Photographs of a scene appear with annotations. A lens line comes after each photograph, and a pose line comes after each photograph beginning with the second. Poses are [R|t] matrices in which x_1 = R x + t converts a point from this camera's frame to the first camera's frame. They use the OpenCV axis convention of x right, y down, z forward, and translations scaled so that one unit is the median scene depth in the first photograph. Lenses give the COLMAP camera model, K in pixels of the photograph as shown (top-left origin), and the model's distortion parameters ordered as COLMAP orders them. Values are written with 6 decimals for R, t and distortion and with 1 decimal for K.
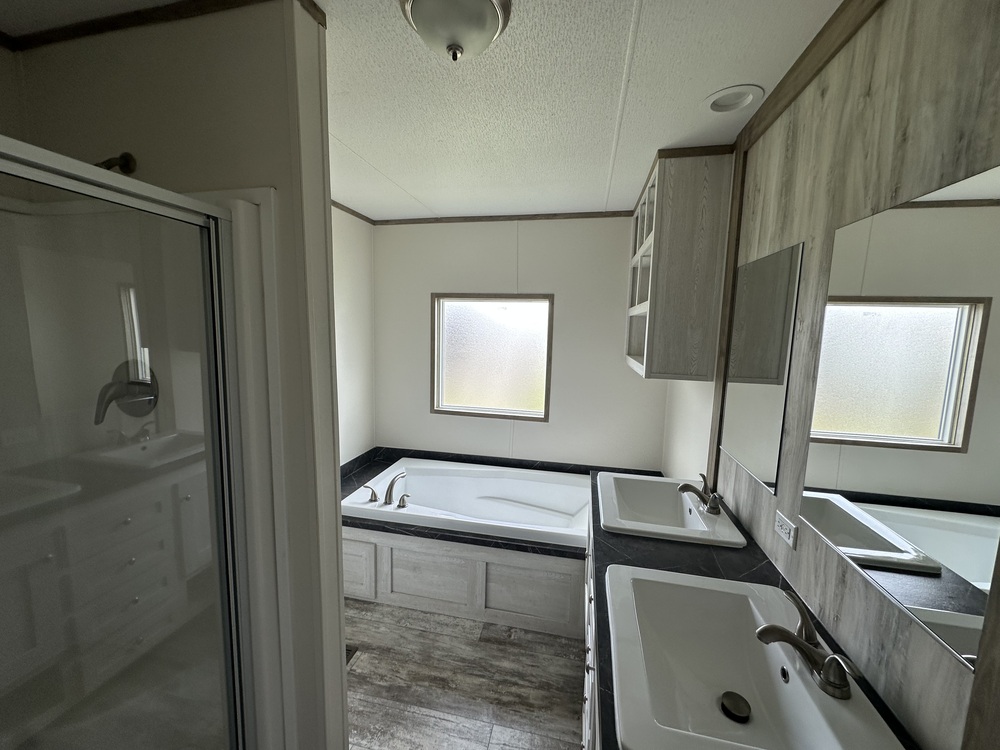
lens RADIAL K [[397.5, 0, 497.2], [0, 397.5, 375.1], [0, 0, 1]] dist [-0.004214, 0.001042]
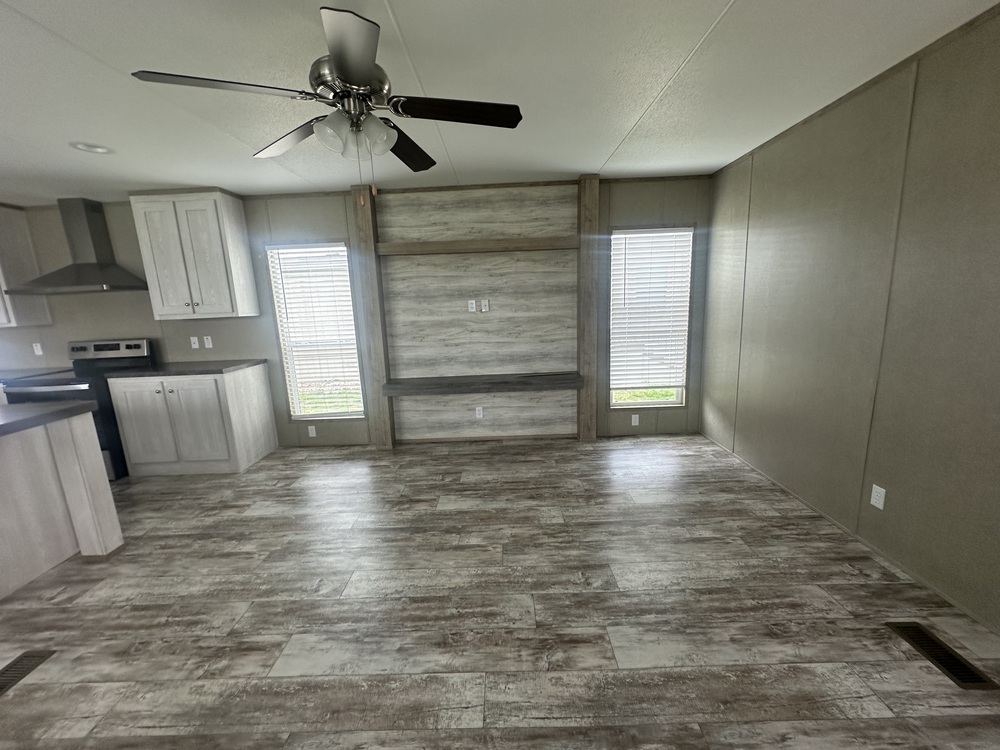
lens RADIAL K [[397.5, 0, 499.7], [0, 397.5, 374.4], [0, 0, 1]] dist [-0.004214, 0.001042]
pose [[-0.978480, 0.050501, -0.200064, 0.077895], [-0.012362, 0.953498, 0.301144, -0.055931], [0.205969, 0.297137, -0.932355, 1.448578]]
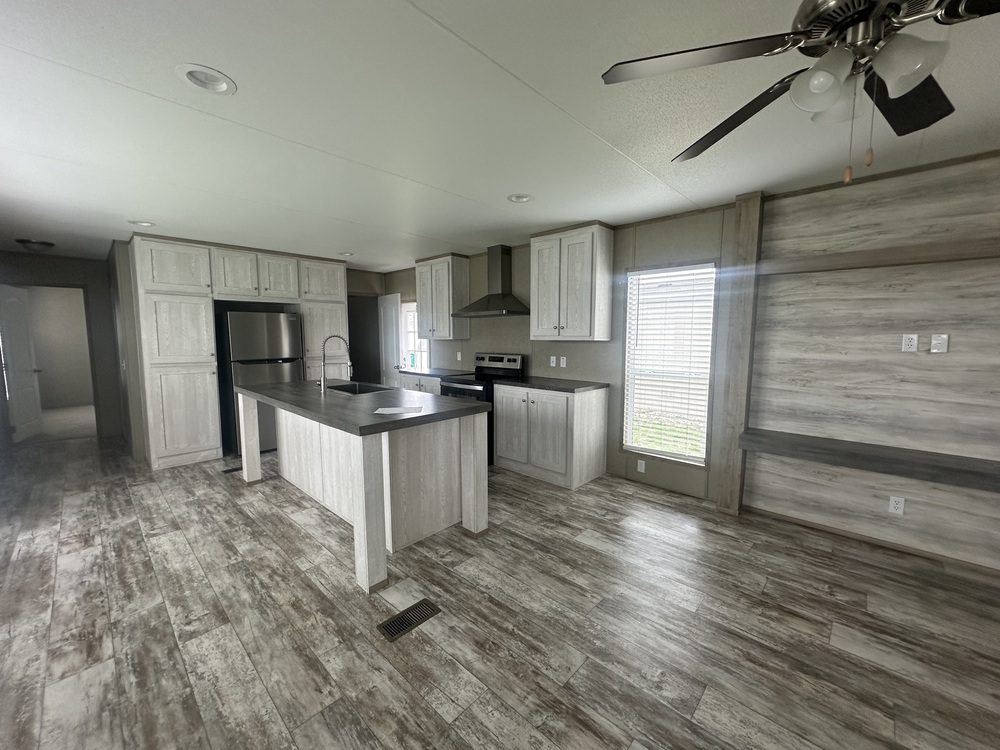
lens RADIAL K [[397.5, 0, 498.6], [0, 397.5, 375.3], [0, 0, 1]] dist [-0.004214, 0.001042]
pose [[-0.856220, -0.080400, 0.510317, 0.304671], [0.040277, 0.974420, 0.221096, -0.017819], [-0.515039, 0.209861, -0.831079, 1.250669]]
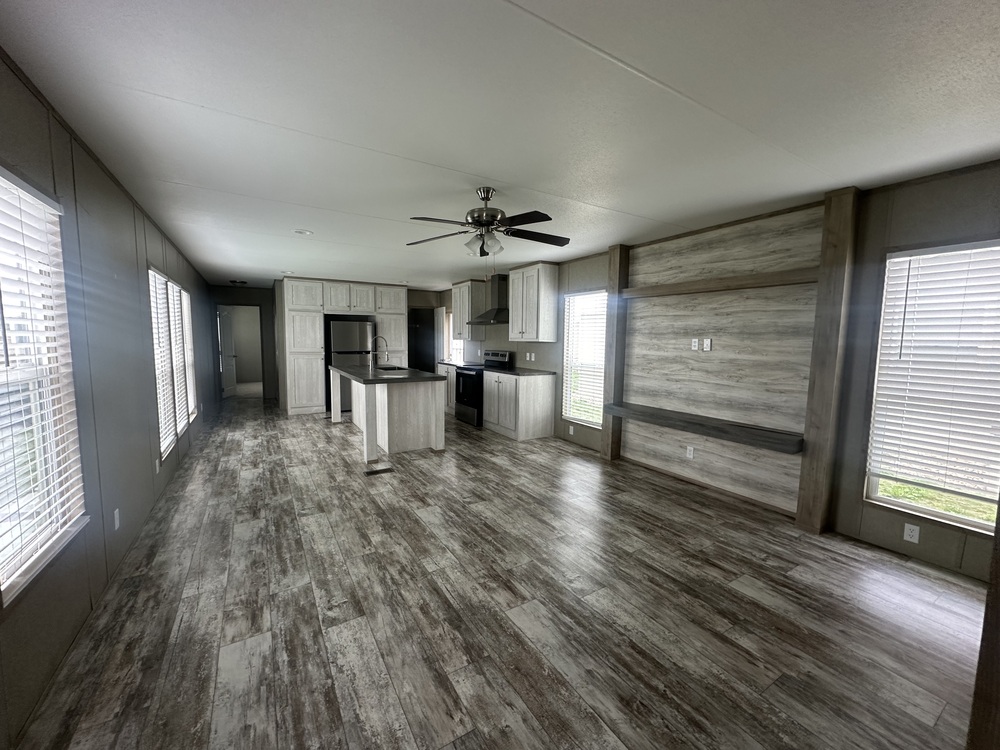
lens RADIAL K [[397.5, 0, 500.4], [0, 397.5, 376.3], [0, 0, 1]] dist [-0.004214, 0.001042]
pose [[-0.692533, -0.105256, 0.713666, -1.074015], [0.060324, 0.977383, 0.202689, -0.093008], [-0.718859, 0.183420, -0.670521, 1.545227]]
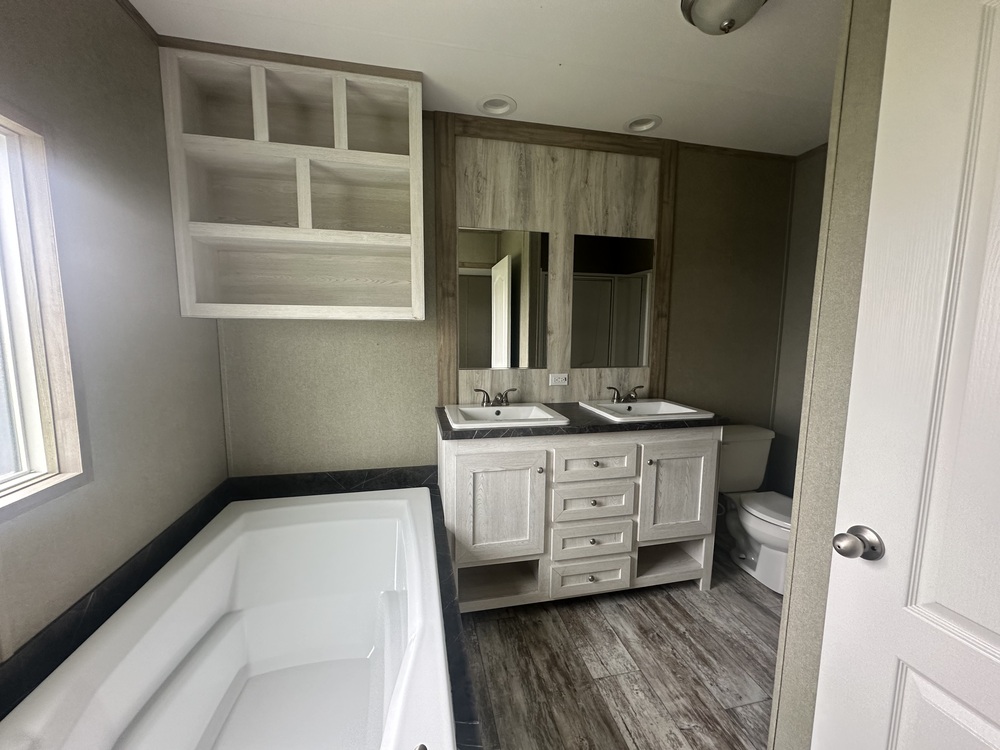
lens RADIAL K [[397.5, 0, 498.9], [0, 397.5, 376.3], [0, 0, 1]] dist [-0.004214, 0.001042]
pose [[-0.414158, -0.132186, 0.900556, -0.628070], [0.094482, 0.977810, 0.186977, -0.023108], [-0.905288, 0.162524, -0.392478, 1.361571]]
